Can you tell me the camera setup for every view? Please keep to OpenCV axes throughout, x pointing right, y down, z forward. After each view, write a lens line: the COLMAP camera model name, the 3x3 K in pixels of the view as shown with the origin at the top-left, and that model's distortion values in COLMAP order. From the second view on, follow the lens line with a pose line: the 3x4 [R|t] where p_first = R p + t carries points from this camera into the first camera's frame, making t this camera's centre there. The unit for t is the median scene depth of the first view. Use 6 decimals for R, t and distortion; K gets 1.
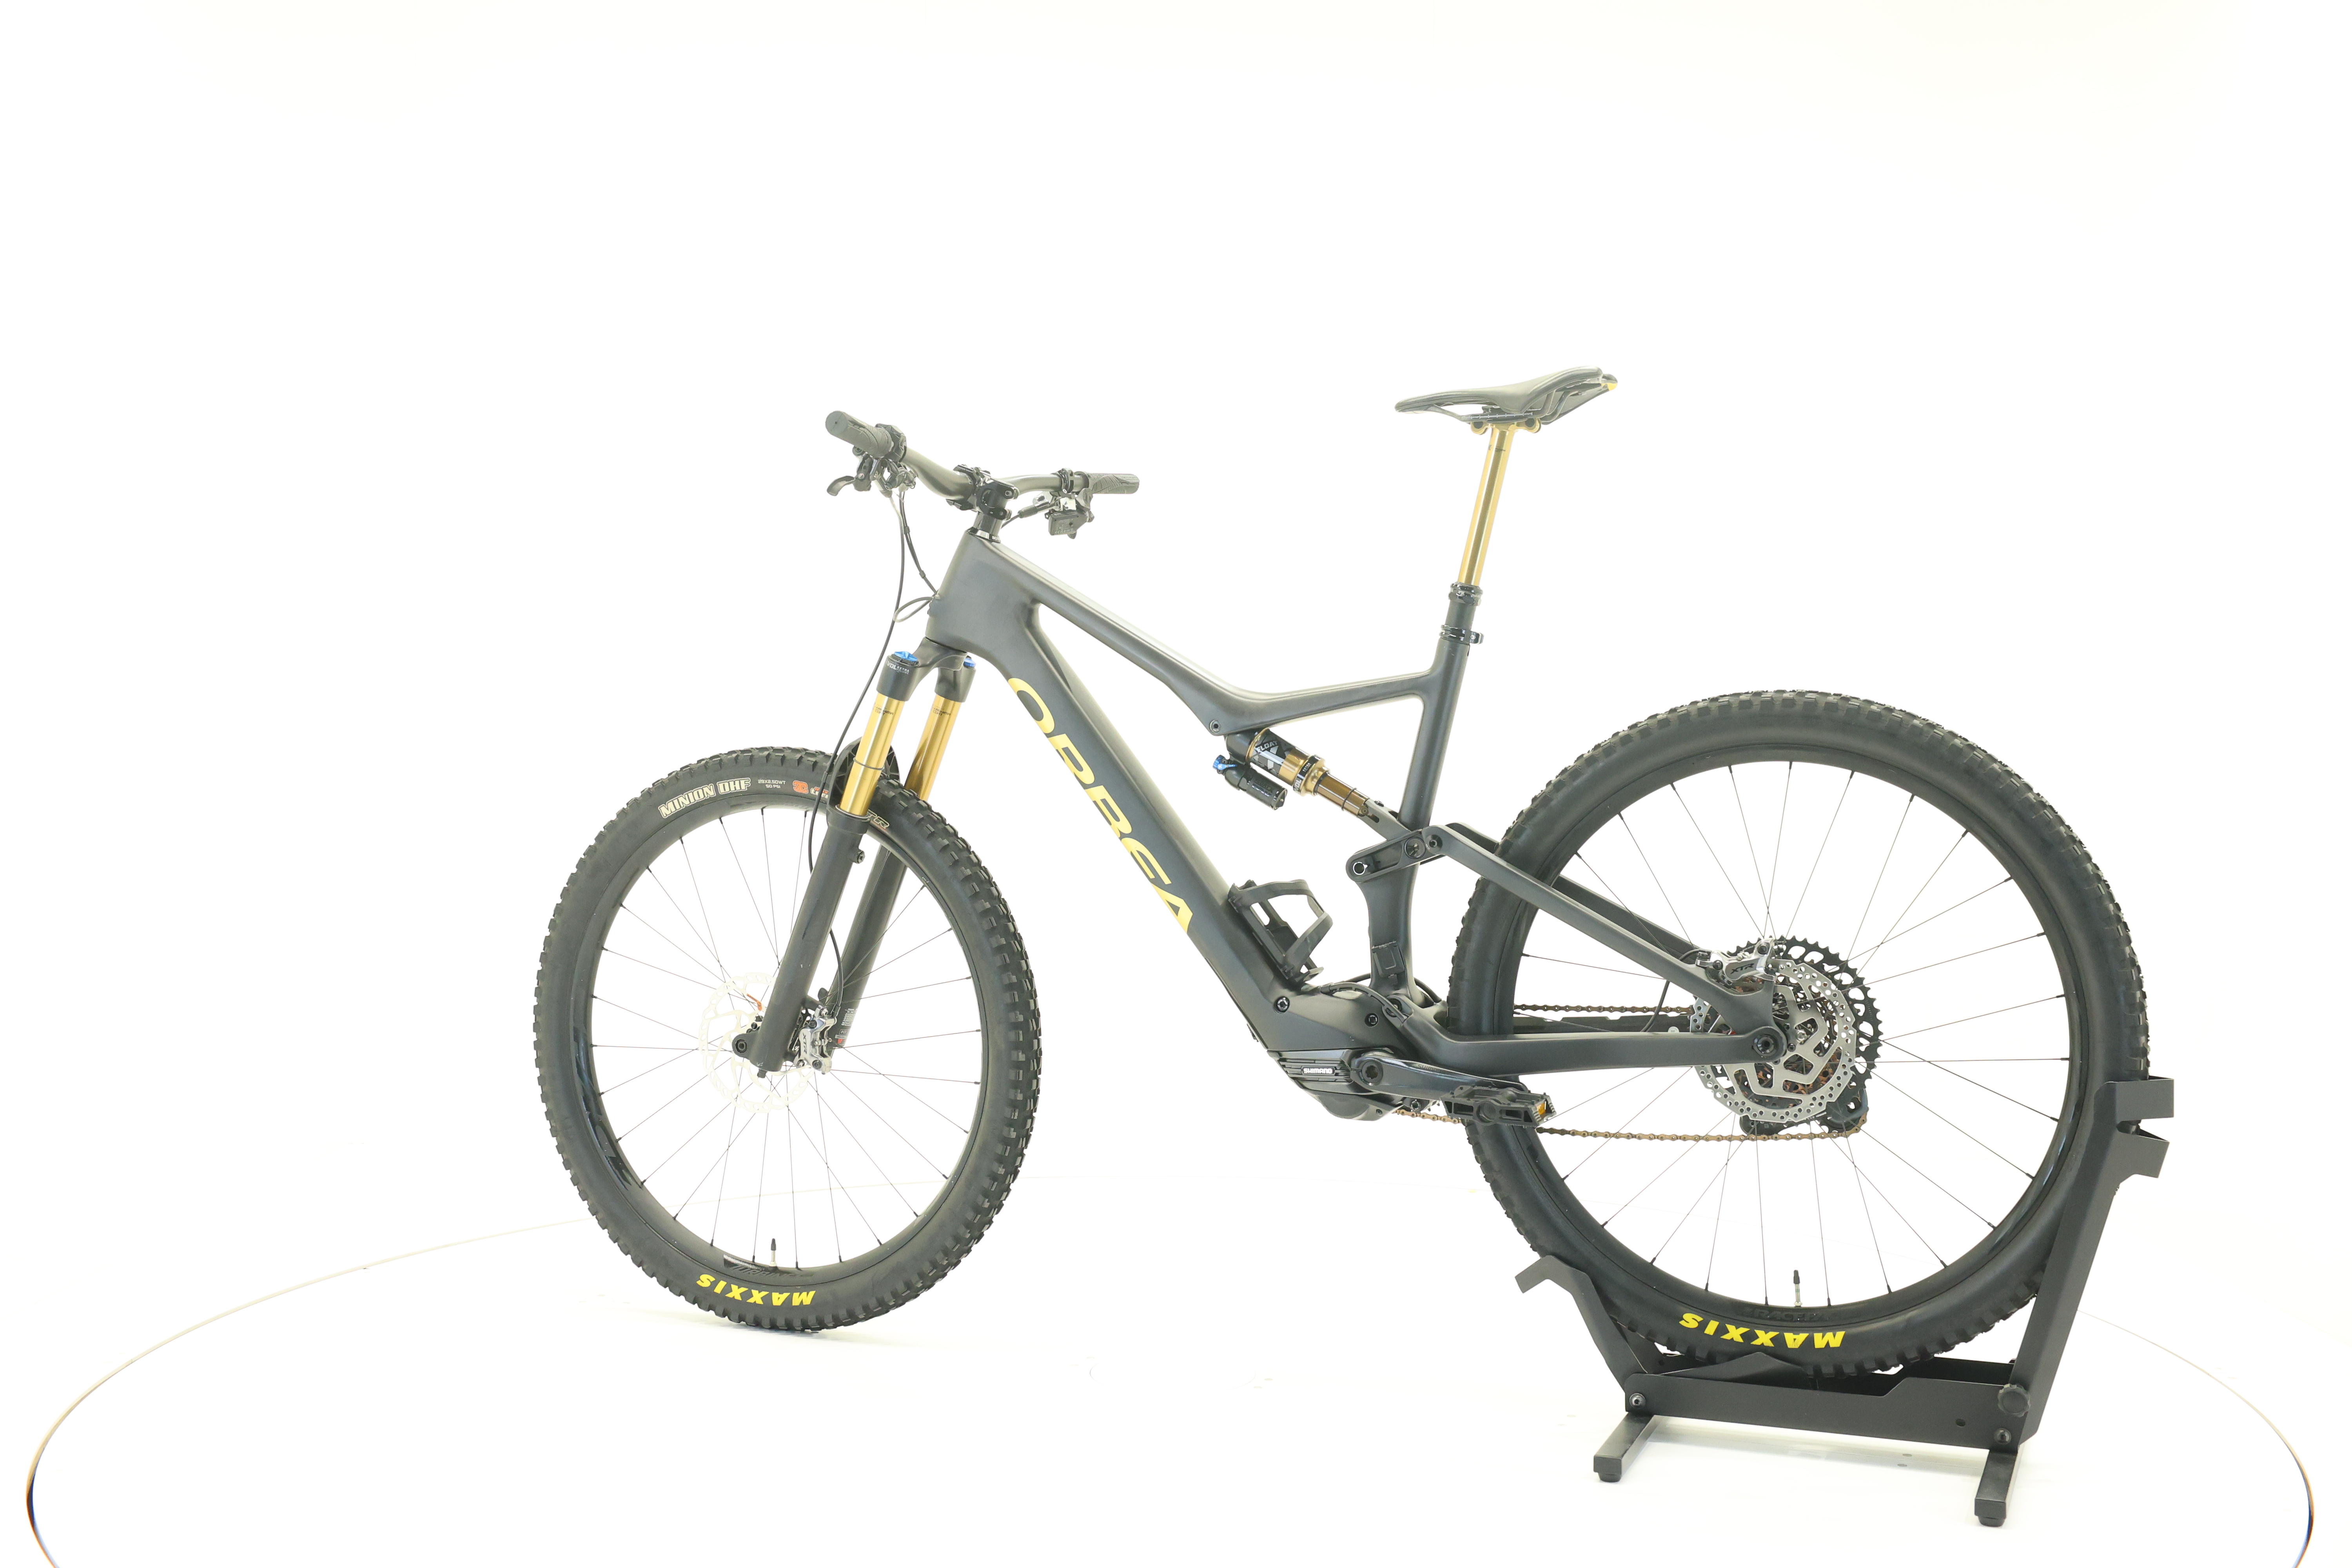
lens RADIAL K [[2466.6, 0, 1178.8], [0, 2466.6, 776.8], [0, 0, 1]] dist [0.003248, 0.000000]
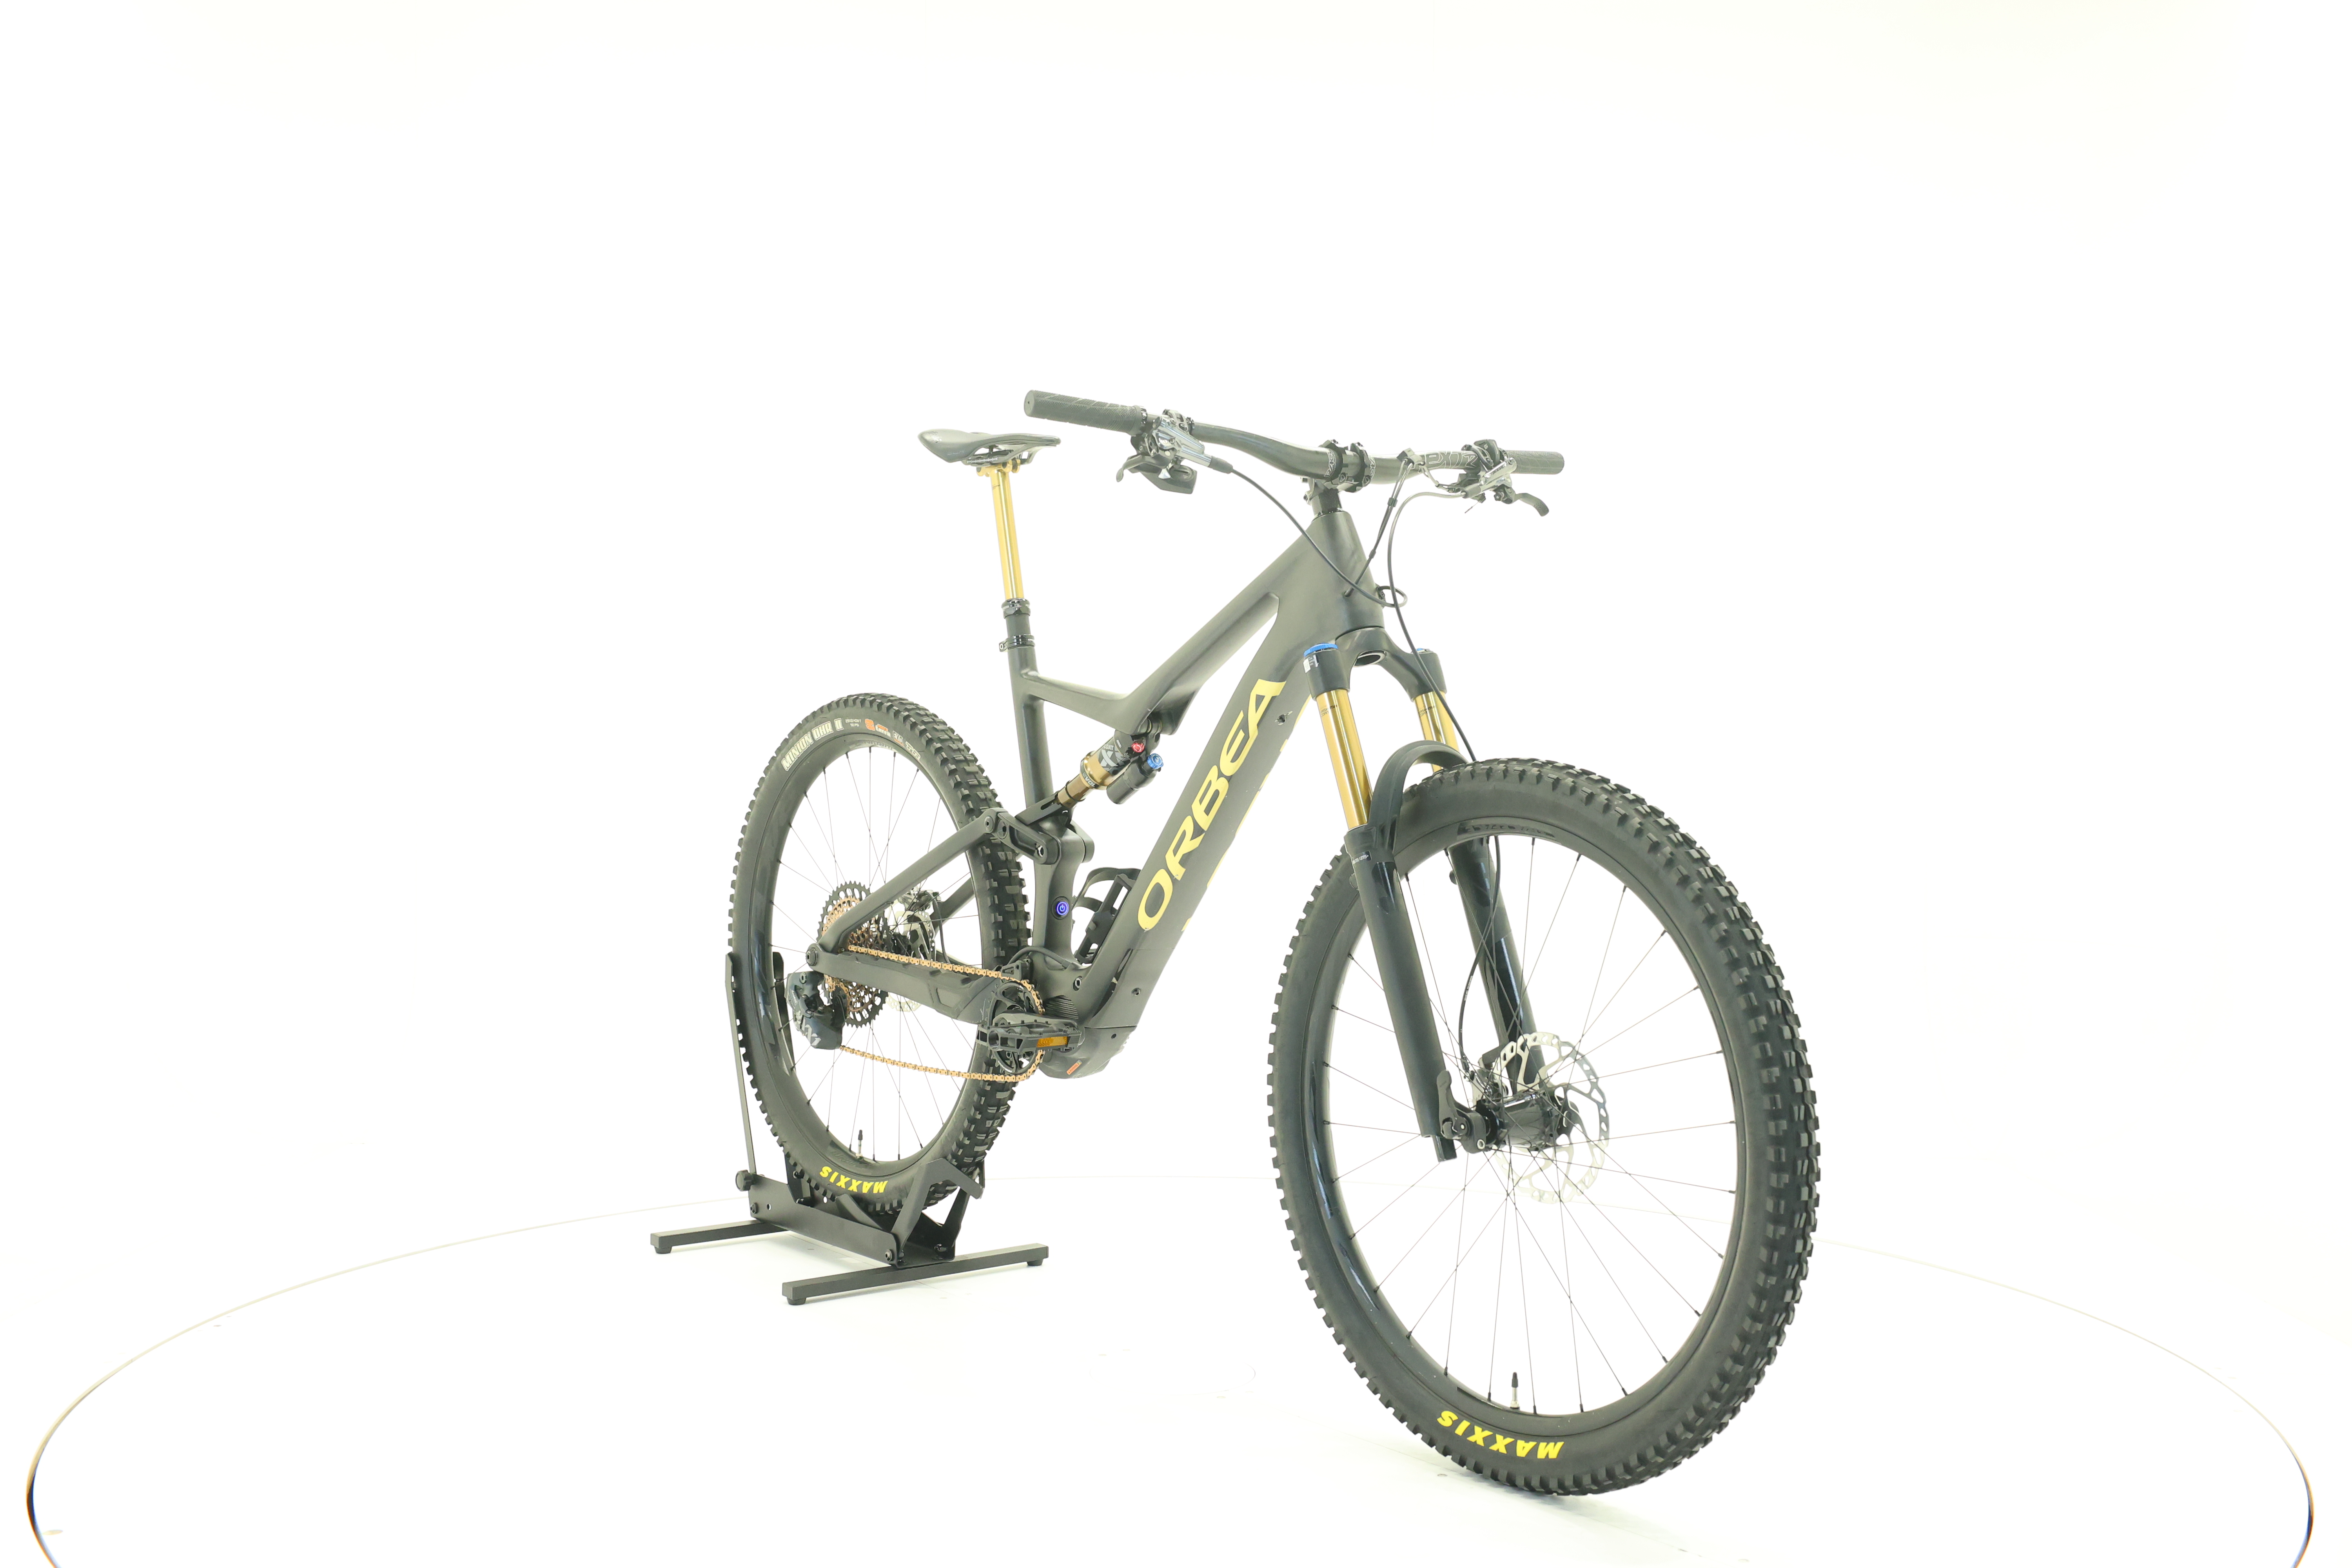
lens RADIAL K [[2466.6, 0, 1175.1], [0, 2466.6, 783.5], [0, 0, 1]] dist [0.003248, 0.000000]
pose [[-0.876297, -0.023984, 0.481174, -0.505524], [-0.001662, 0.998905, 0.046764, -0.046316], [-0.481768, 0.040179, -0.875377, 1.969886]]
